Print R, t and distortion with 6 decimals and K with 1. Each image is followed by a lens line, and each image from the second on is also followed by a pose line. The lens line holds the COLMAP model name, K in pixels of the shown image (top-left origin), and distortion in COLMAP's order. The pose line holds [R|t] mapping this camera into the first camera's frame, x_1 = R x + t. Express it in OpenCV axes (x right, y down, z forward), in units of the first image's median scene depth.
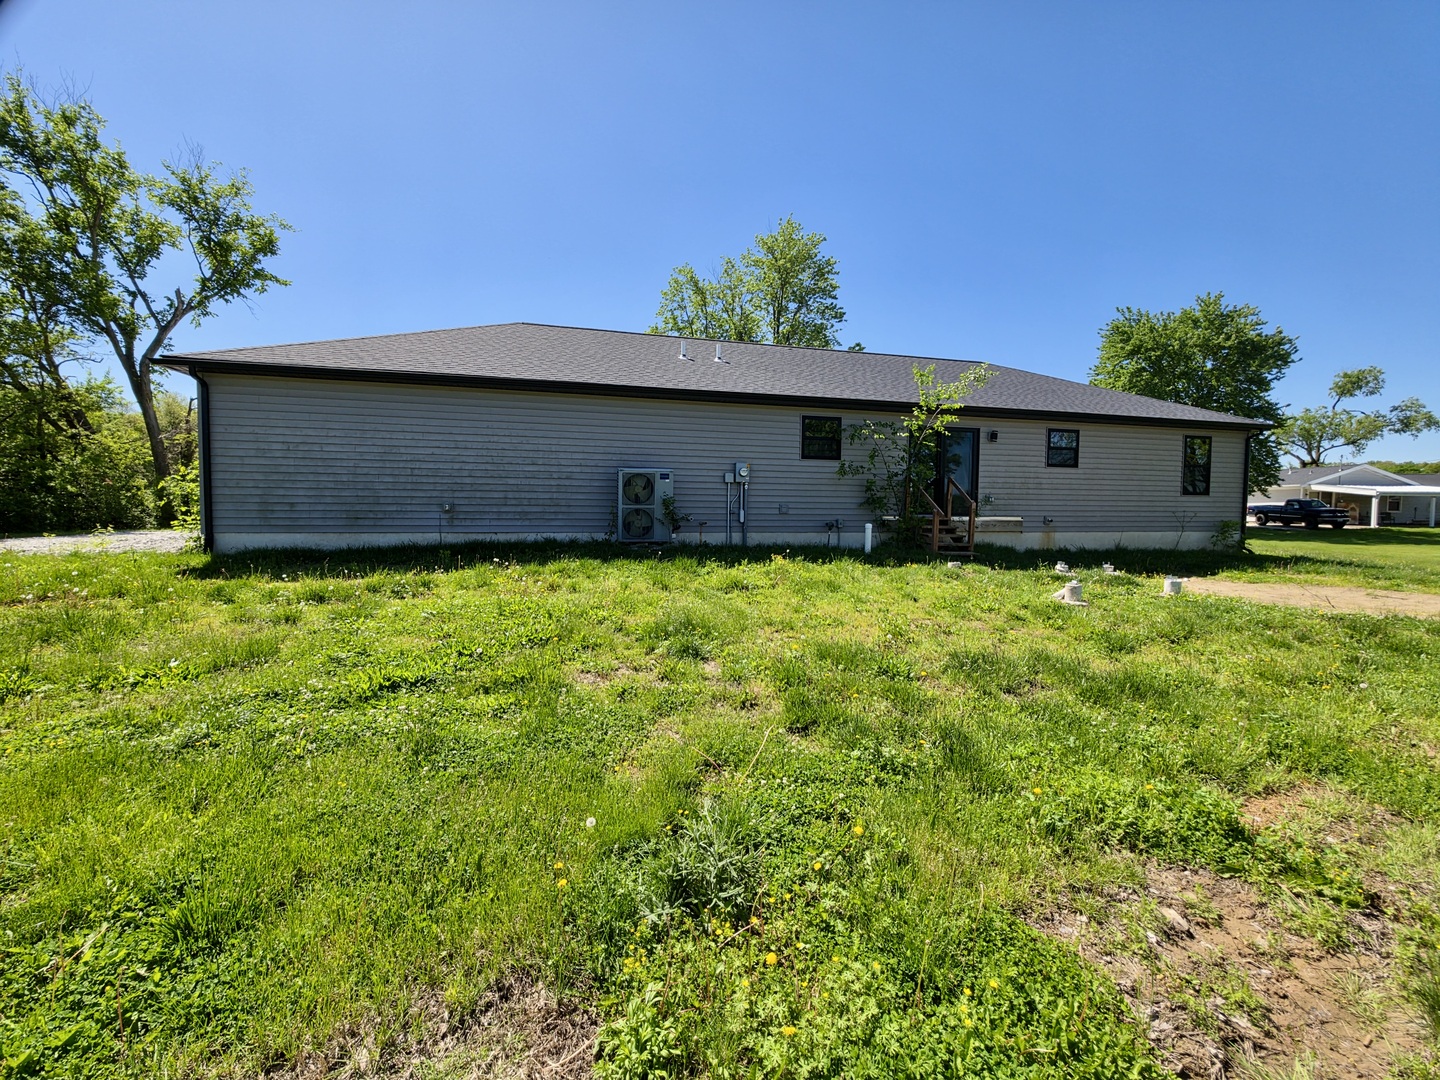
lens RADIAL K [[573.4, 0, 725.9], [0, 573.4, 536.4], [0, 0, 1]] dist [0.009112, -0.006636]
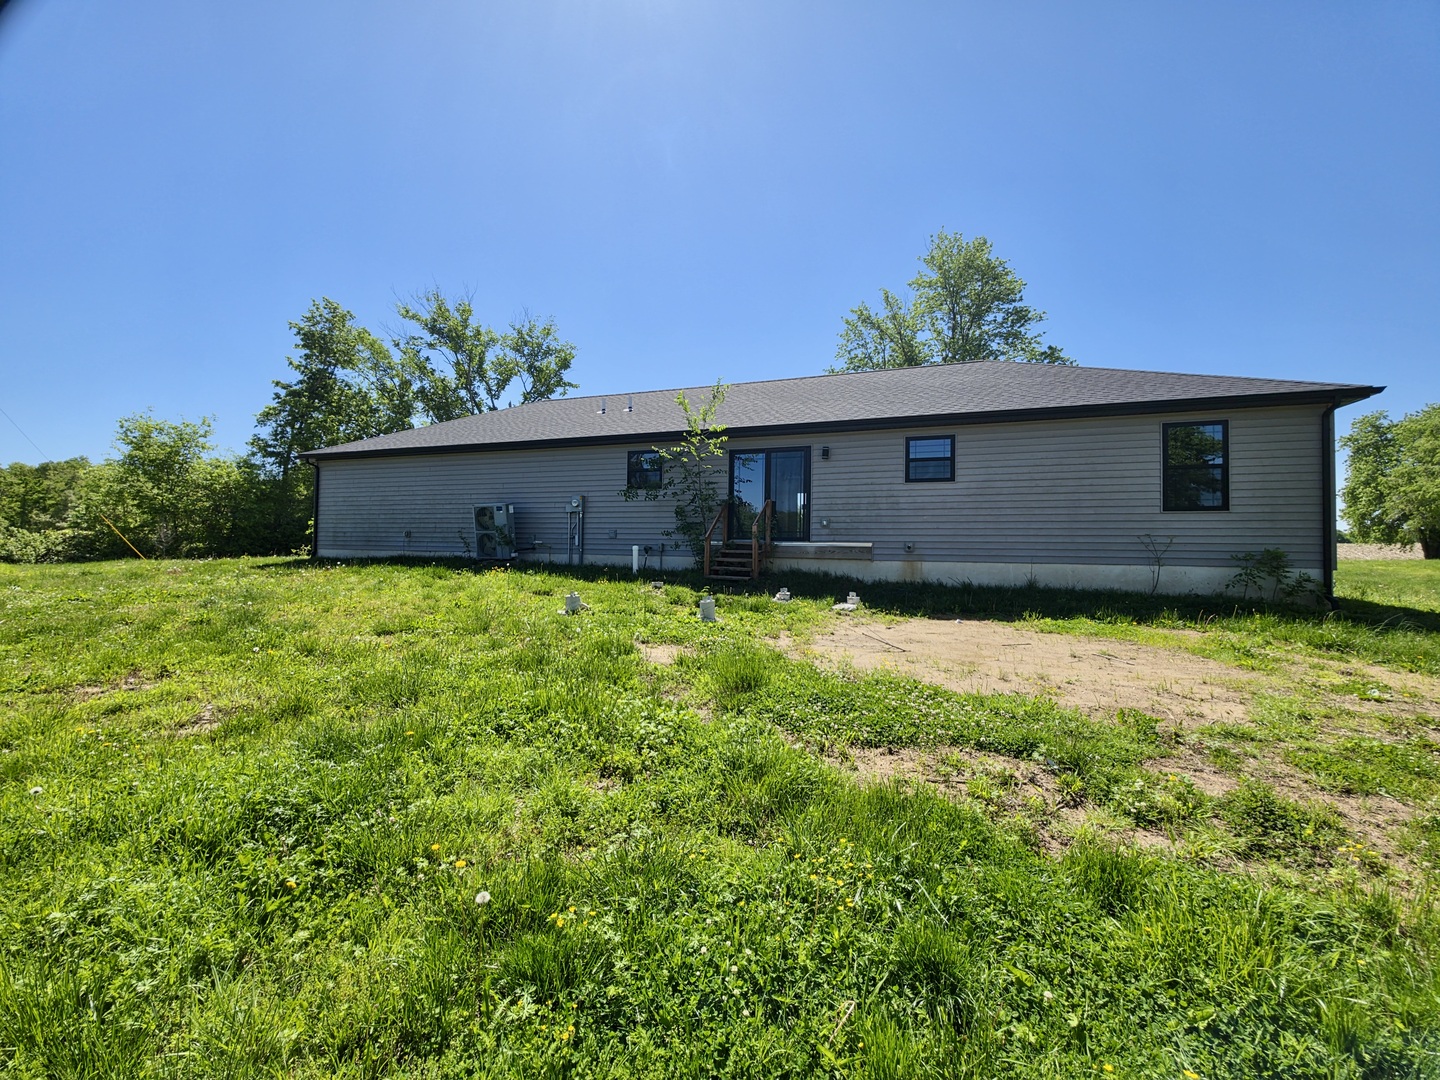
lens RADIAL K [[573.4, 0, 719.7], [0, 573.4, 531.6], [0, 0, 1]] dist [0.009112, -0.006636]
pose [[0.816778, -0.012373, -0.576819, 0.817954], [-0.033332, 0.997088, -0.068586, 0.015665], [0.575988, 0.075245, 0.813988, 0.170847]]
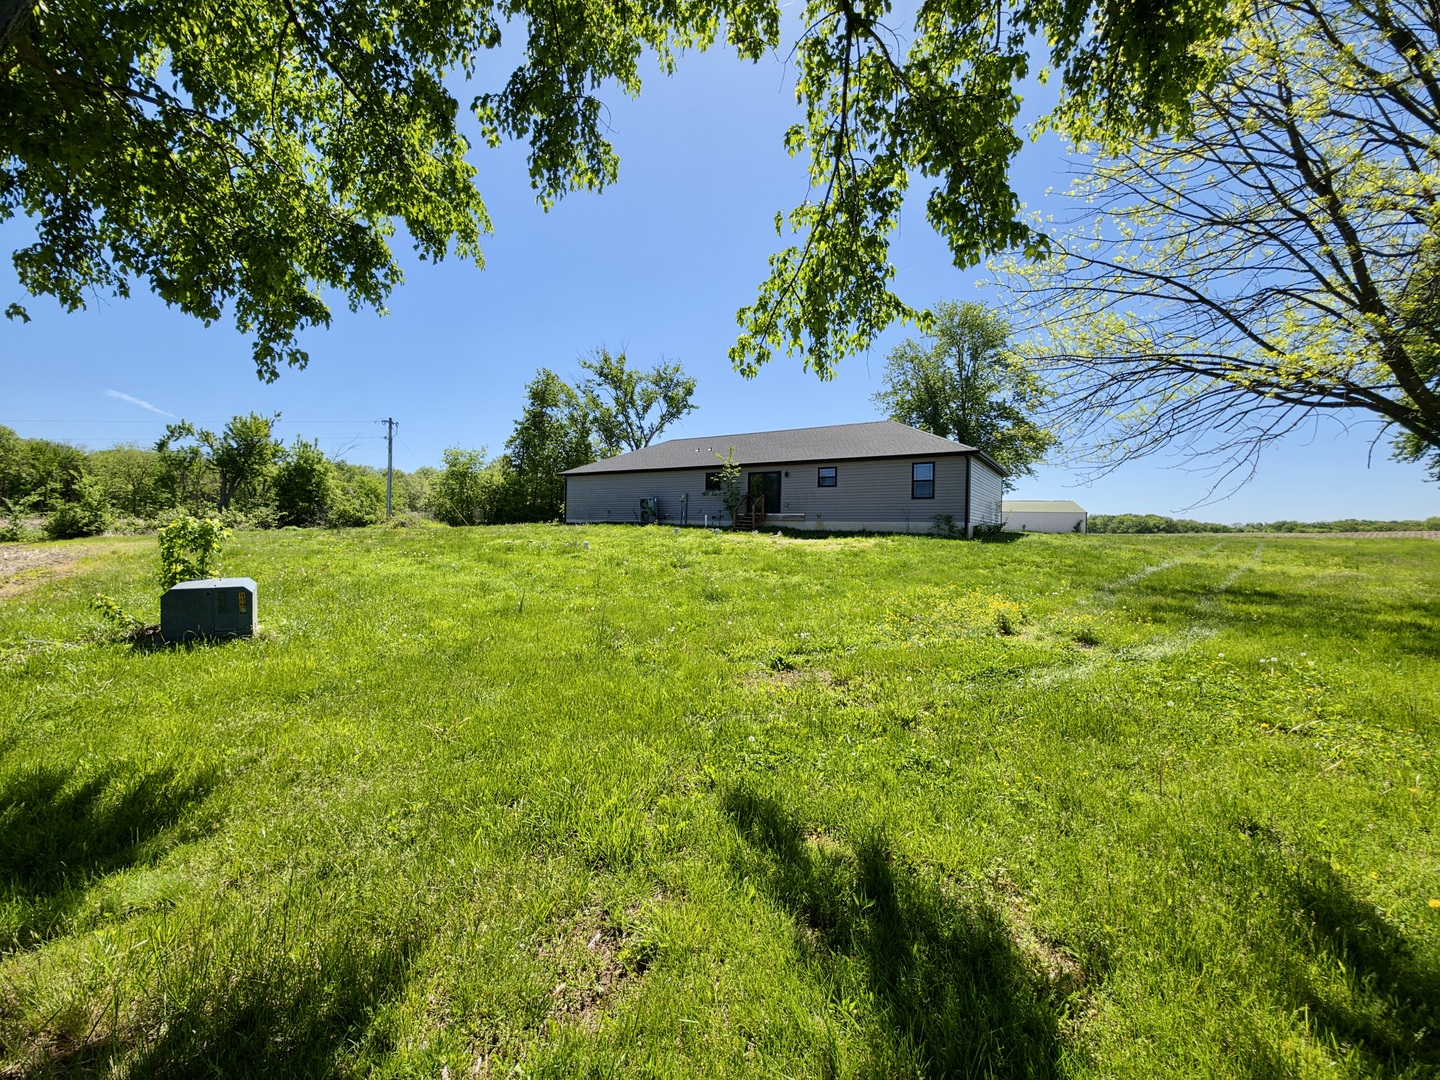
lens RADIAL K [[573.4, 0, 714.9], [0, 573.4, 552.9], [0, 0, 1]] dist [0.009112, -0.006636]
pose [[0.659272, 0.033617, -0.751152, 1.781107], [-0.051059, 0.998696, -0.000117, 0.115609], [0.750169, 0.038430, 0.660129, -0.518825]]
